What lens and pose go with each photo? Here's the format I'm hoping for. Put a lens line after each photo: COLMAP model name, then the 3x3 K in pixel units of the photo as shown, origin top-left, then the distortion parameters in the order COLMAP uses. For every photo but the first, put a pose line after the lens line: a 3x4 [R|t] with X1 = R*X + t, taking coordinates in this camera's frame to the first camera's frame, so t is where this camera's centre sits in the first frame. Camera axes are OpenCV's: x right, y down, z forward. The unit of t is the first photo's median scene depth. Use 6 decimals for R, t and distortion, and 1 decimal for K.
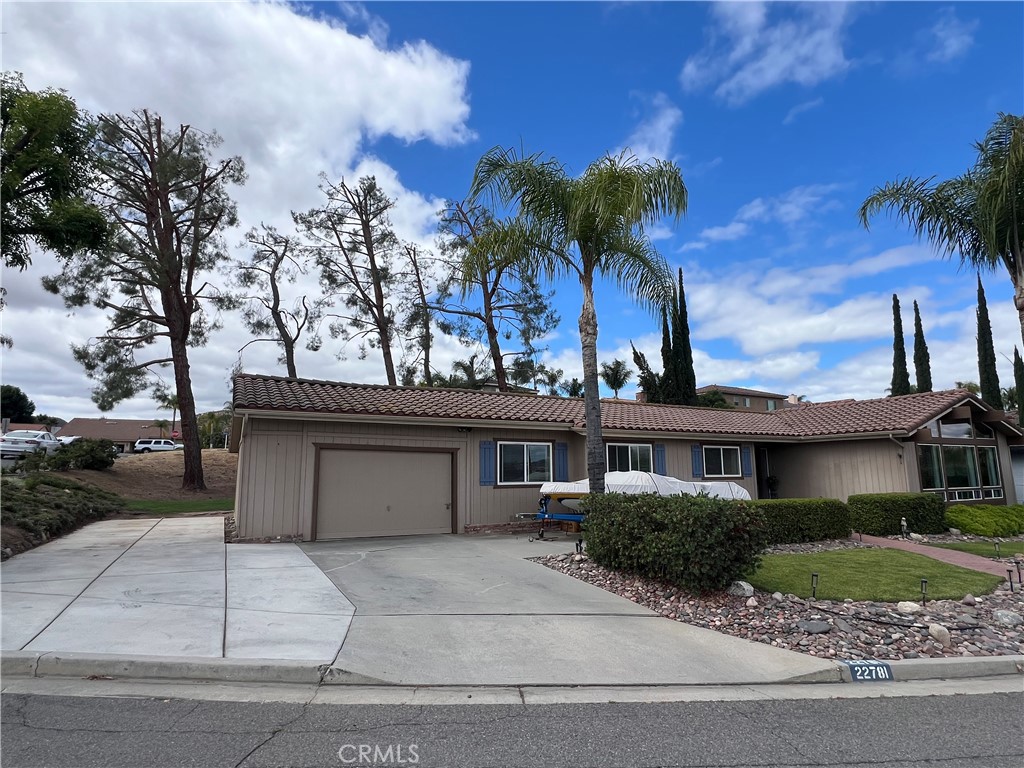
lens RADIAL K [[552.8, 0, 512.0], [0, 552.8, 384.0], [0, 0, 1]] dist [0.020428, -0.000095]
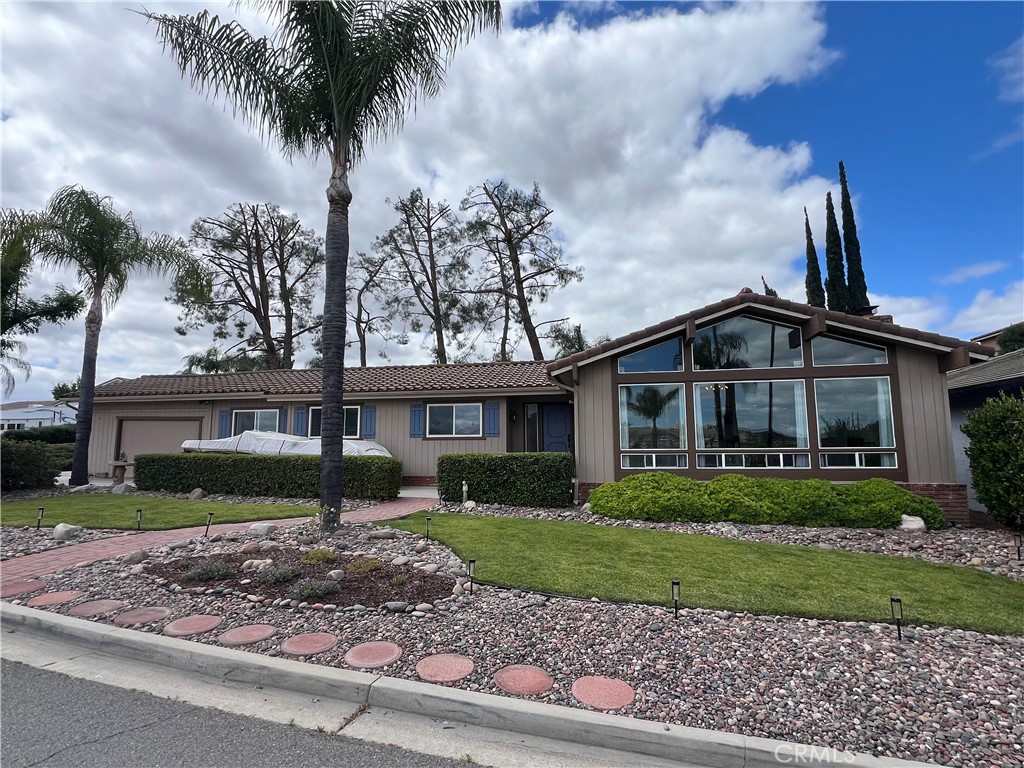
lens RADIAL K [[531.0, 0, 511.4], [0, 531.0, 390.9], [0, 0, 1]] dist [0.000530, -0.001794]
pose [[0.756893, -0.069714, -0.649810, 0.991761], [0.103458, 0.994538, 0.013809, 0.086009], [0.645298, -0.077680, 0.759971, 0.382945]]
